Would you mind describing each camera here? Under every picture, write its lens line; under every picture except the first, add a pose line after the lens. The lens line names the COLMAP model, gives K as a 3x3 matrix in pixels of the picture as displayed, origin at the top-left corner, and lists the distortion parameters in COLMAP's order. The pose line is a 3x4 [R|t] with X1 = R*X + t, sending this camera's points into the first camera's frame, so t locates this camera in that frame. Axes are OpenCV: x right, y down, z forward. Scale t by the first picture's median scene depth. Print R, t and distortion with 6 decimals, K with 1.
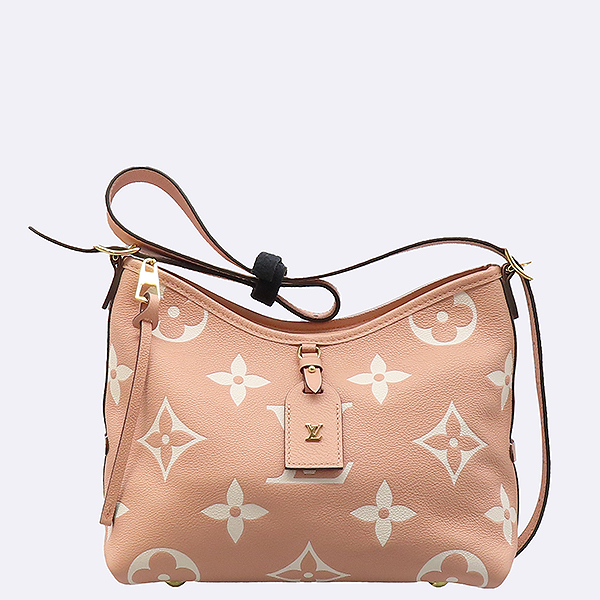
lens RADIAL K [[1235.8, 0, 299.2], [0, 1235.8, 299.6], [0, 0, 1]] dist [-0.027234, 0.000000]
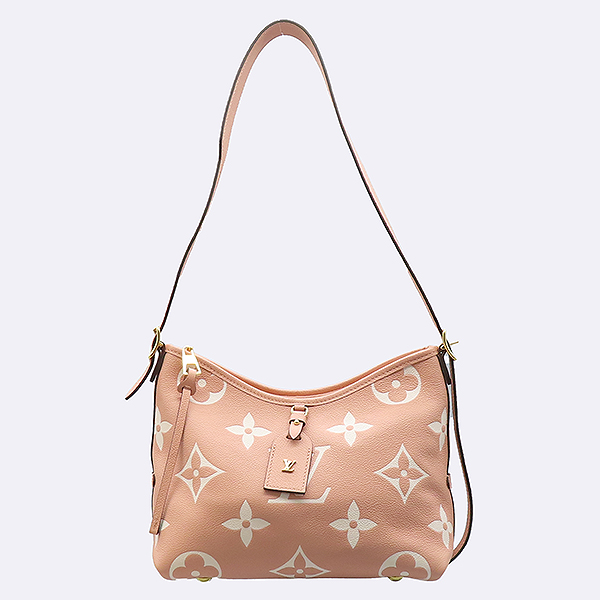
lens RADIAL K [[1235.8, 0, 300.4], [0, 1235.8, 300.2], [0, 0, 1]] dist [-0.027234, 0.000000]
pose [[0.999354, -0.017761, -0.031242, 0.056170], [0.014433, 0.994502, -0.103723, 0.064930], [0.032913, 0.103205, 0.994115, -0.398696]]
